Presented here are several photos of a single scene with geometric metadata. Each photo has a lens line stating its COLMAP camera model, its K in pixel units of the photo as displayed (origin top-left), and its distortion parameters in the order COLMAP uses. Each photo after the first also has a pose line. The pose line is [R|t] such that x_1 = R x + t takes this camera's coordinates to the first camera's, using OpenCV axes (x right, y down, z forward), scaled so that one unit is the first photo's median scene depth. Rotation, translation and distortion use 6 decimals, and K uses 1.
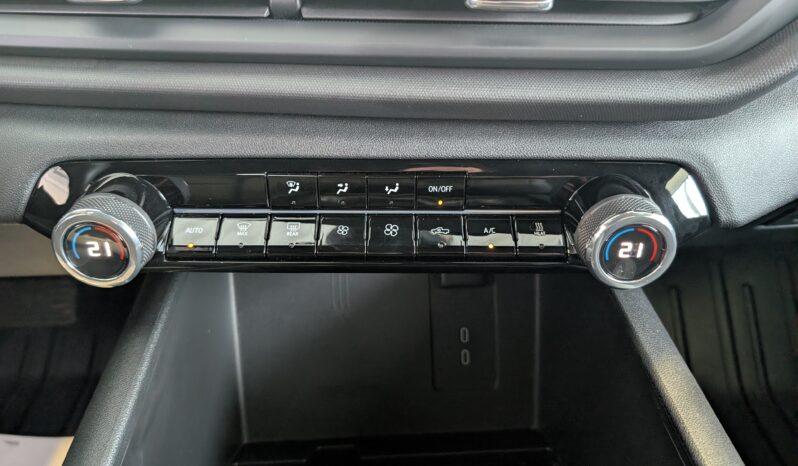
lens RADIAL K [[576.7, 0, 399.0], [0, 576.7, 233.0], [0, 0, 1]] dist [-0.004565, -0.000360]
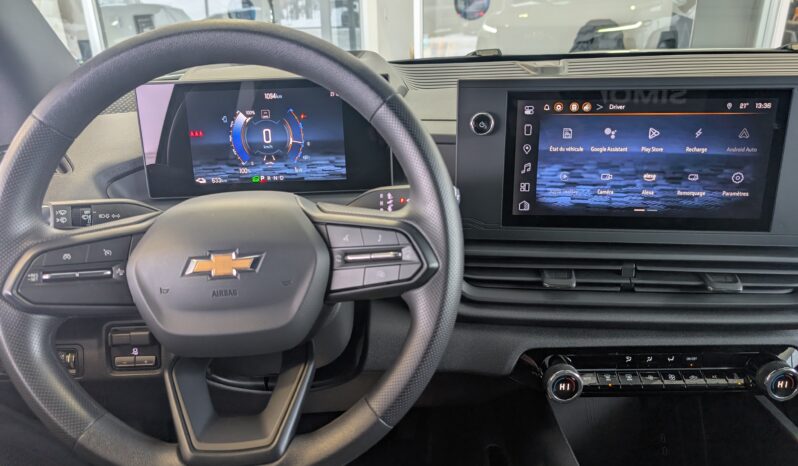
lens RADIAL K [[576.7, 0, 399.0], [0, 576.7, 233.0], [0, 0, 1]] dist [-0.004565, -0.000360]
pose [[0.999555, -0.013092, -0.026820, -1.062609], [0.006125, 0.969503, -0.245005, -0.005874], [0.029210, 0.244731, 0.969151, -1.460034]]
